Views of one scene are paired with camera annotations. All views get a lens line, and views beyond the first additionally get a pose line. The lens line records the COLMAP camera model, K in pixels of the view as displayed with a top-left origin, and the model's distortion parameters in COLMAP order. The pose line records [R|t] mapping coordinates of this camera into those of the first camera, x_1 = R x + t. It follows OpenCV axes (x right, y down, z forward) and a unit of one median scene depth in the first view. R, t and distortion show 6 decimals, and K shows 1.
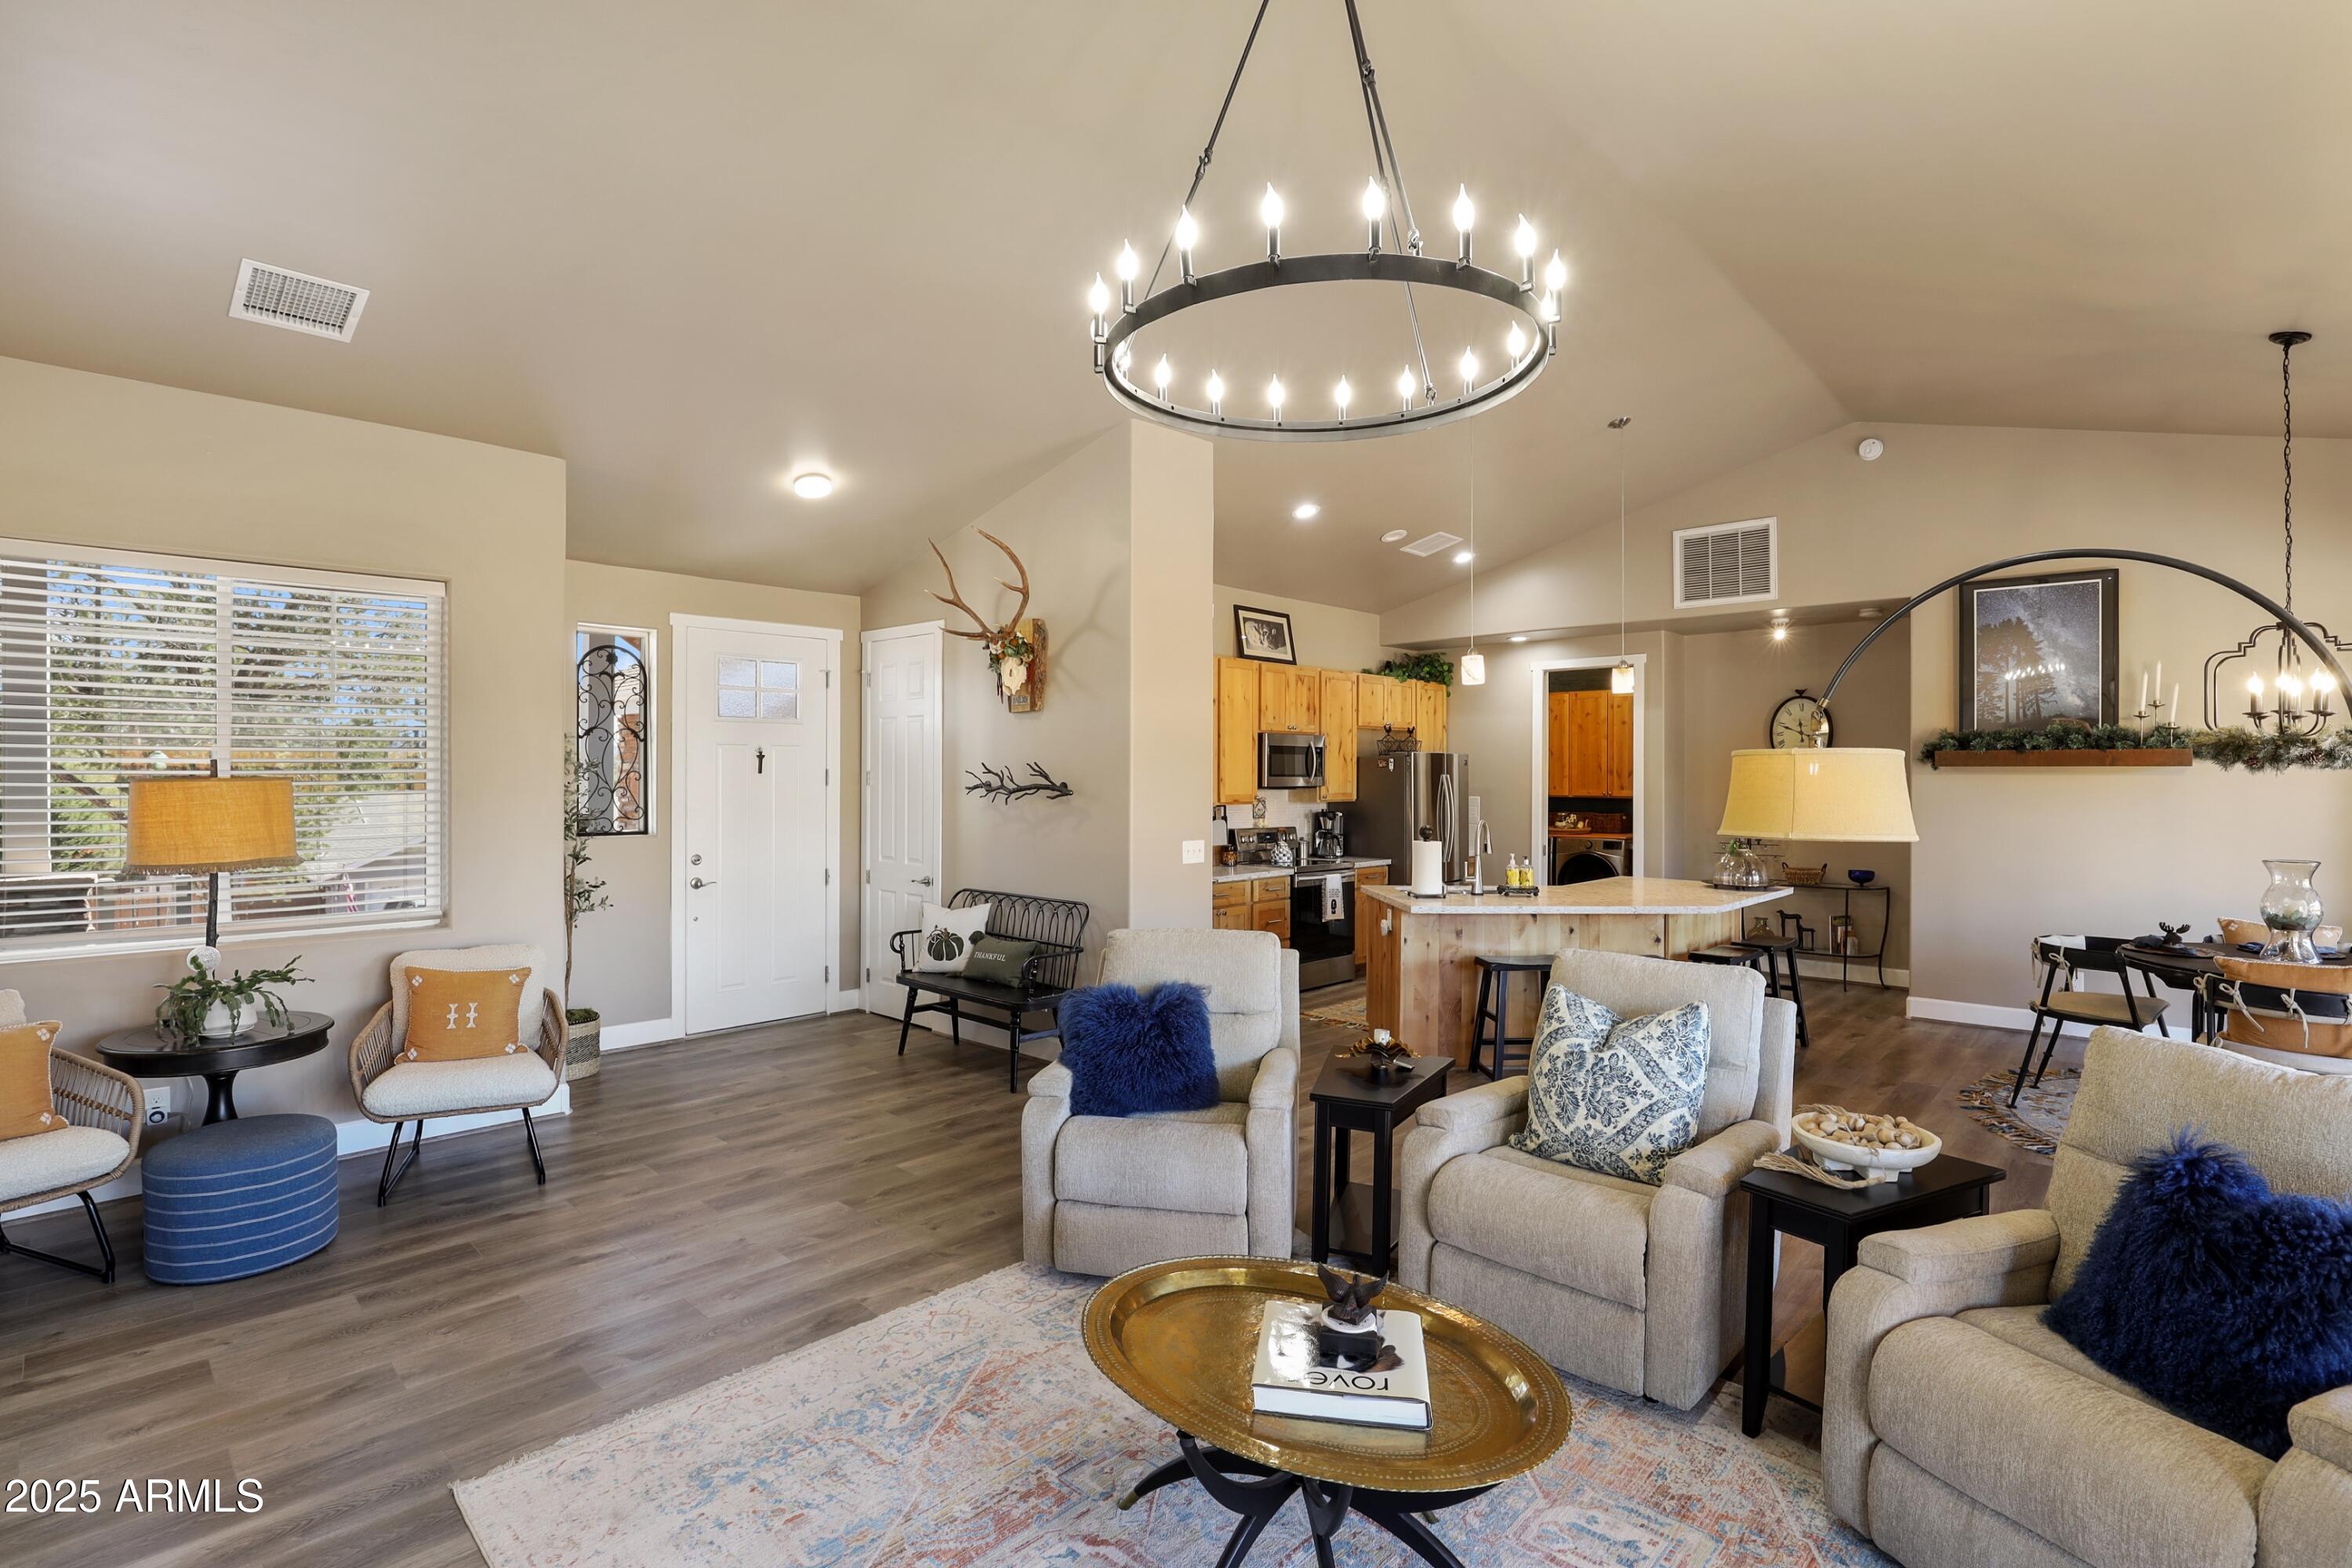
lens RADIAL K [[1092.3, 0, 1168.2], [0, 1092.3, 768.7], [0, 0, 1]] dist [-0.029919, 0.002091]
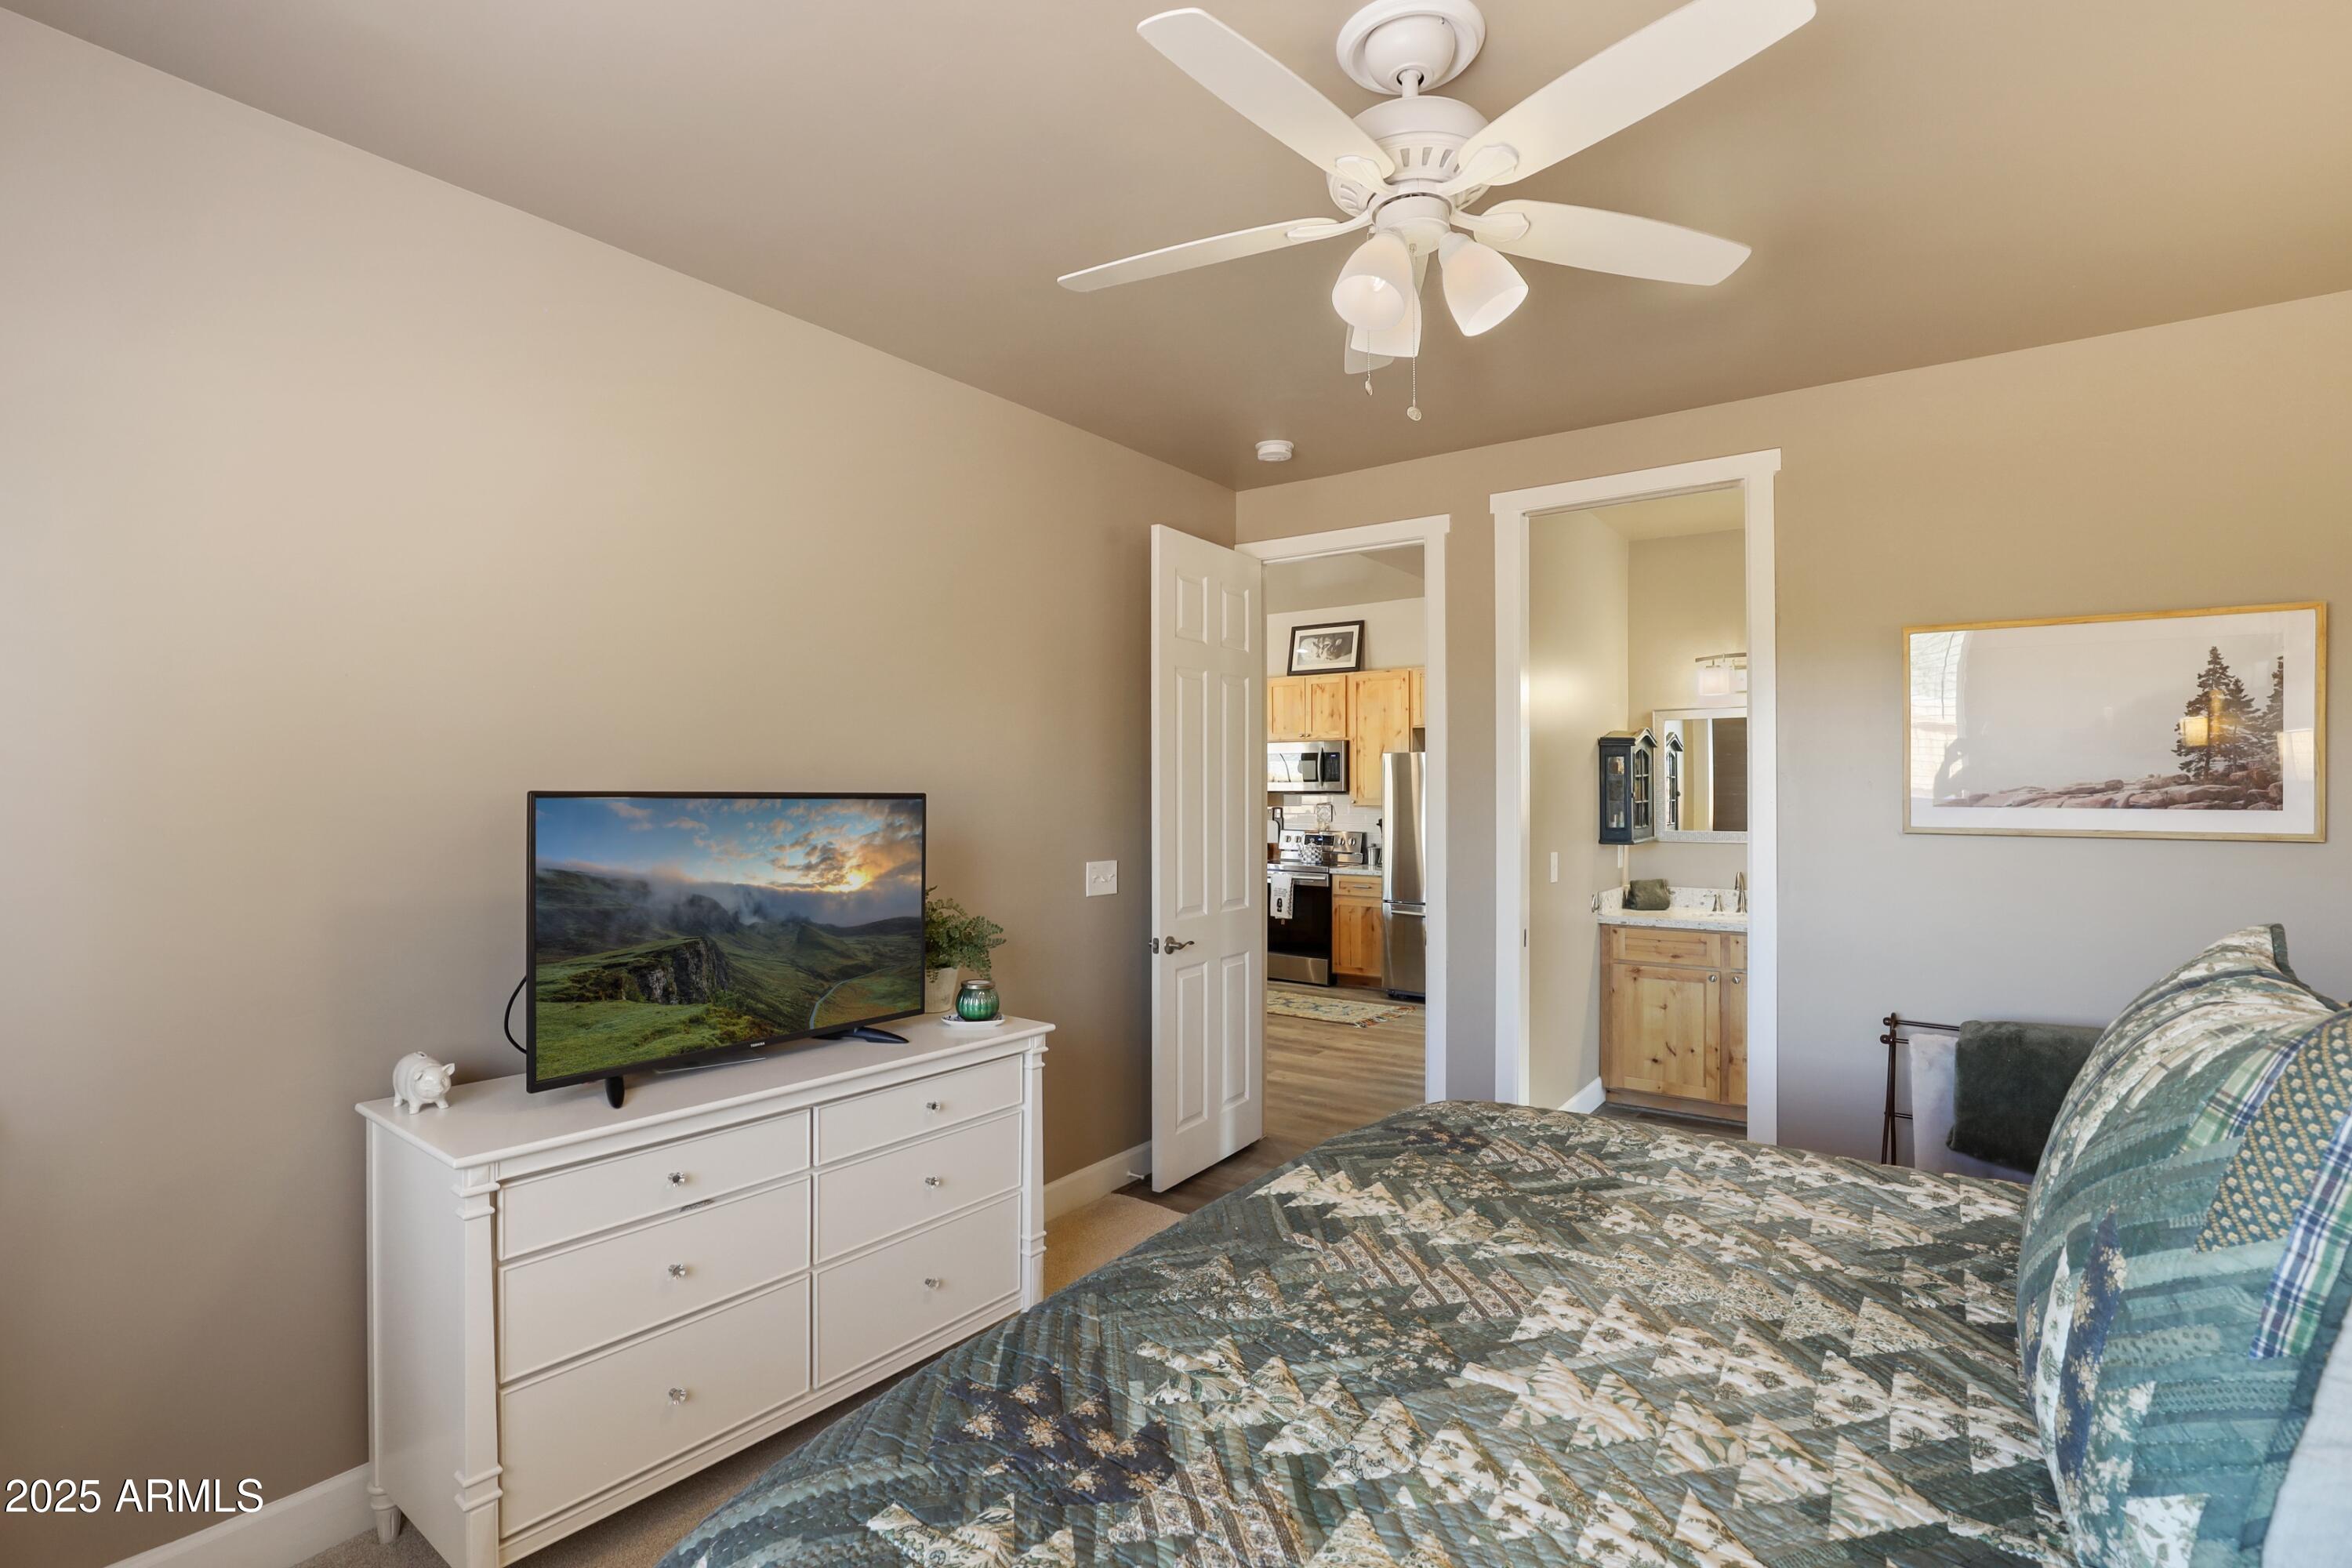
lens RADIAL K [[1092.3, 0, 1176.4], [0, 1092.3, 786.8], [0, 0, 1]] dist [-0.029919, 0.002091]
pose [[0.127278, -0.009225, -0.991824, 1.110252], [0.004865, 0.999951, -0.008676, 0.019925], [0.991855, -0.003721, 0.127317, 0.721772]]
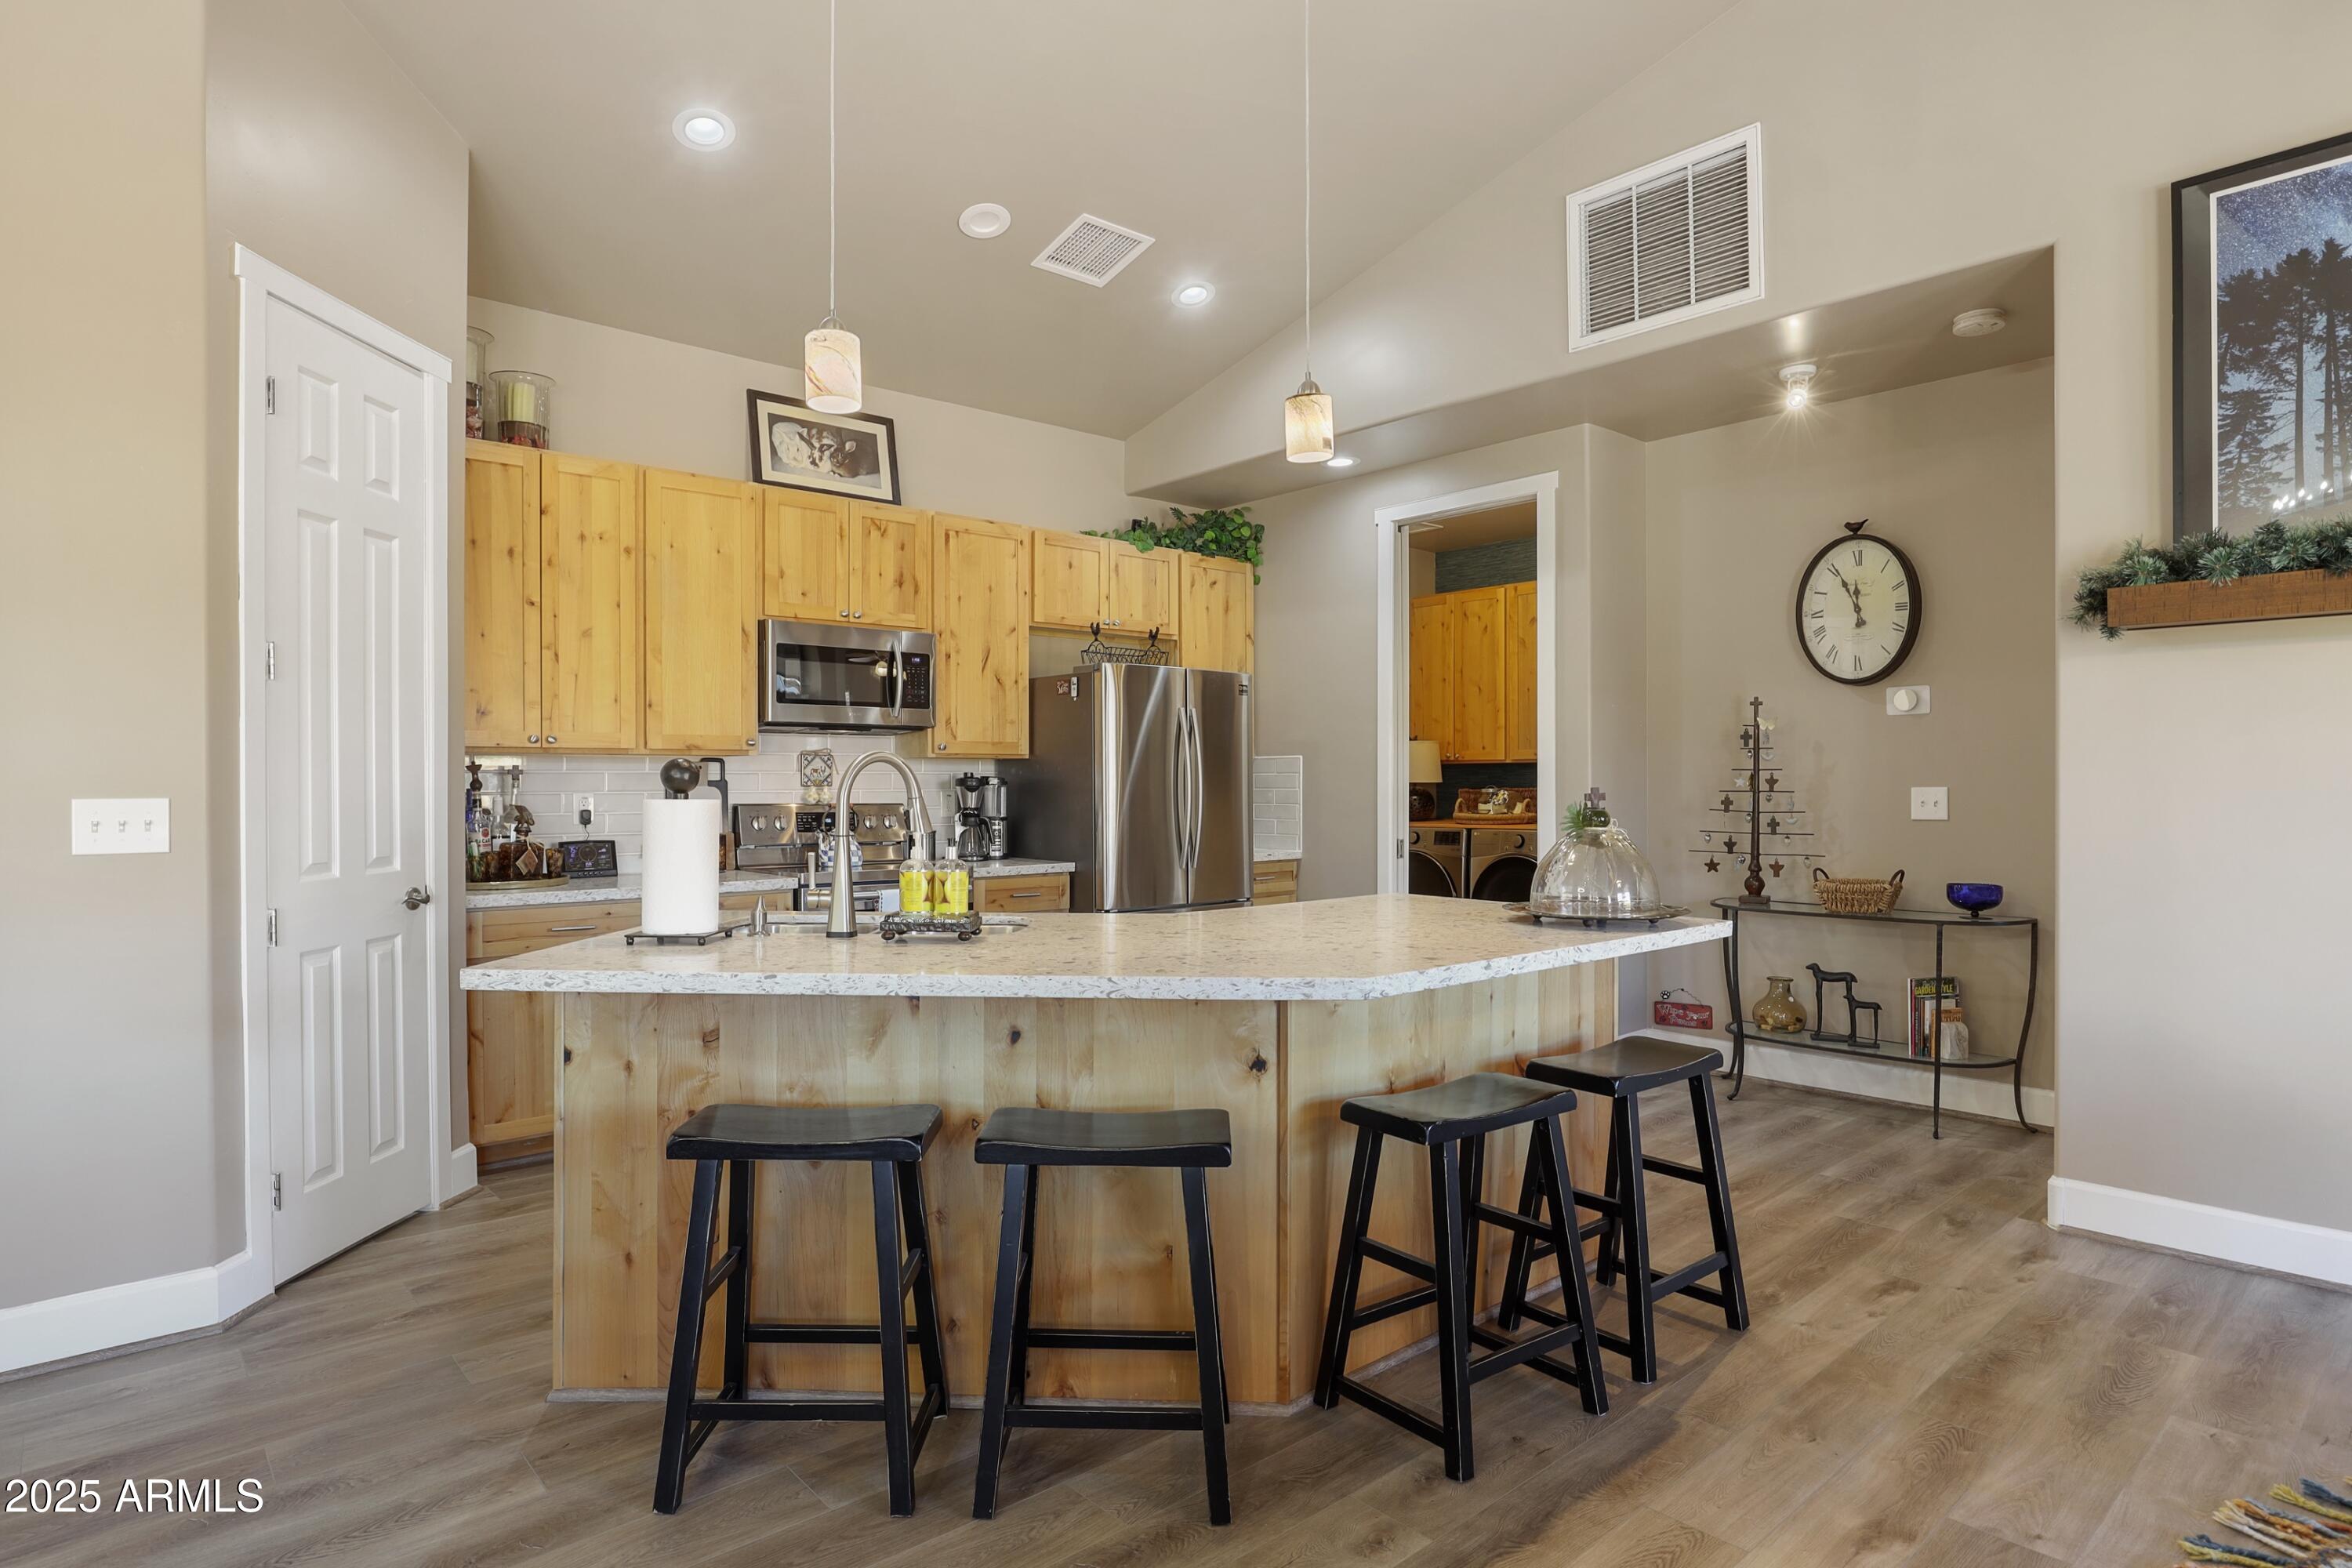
lens RADIAL K [[1251.7, 0, 1166.9], [0, 1251.7, 781.8], [0, 0, 1]] dist [-0.014073, 0.002968]
pose [[0.996267, -0.006249, -0.086099, 0.310623], [0.006791, 0.999959, 0.006009, 0.040443], [0.086058, -0.006571, 0.996268, 0.390854]]
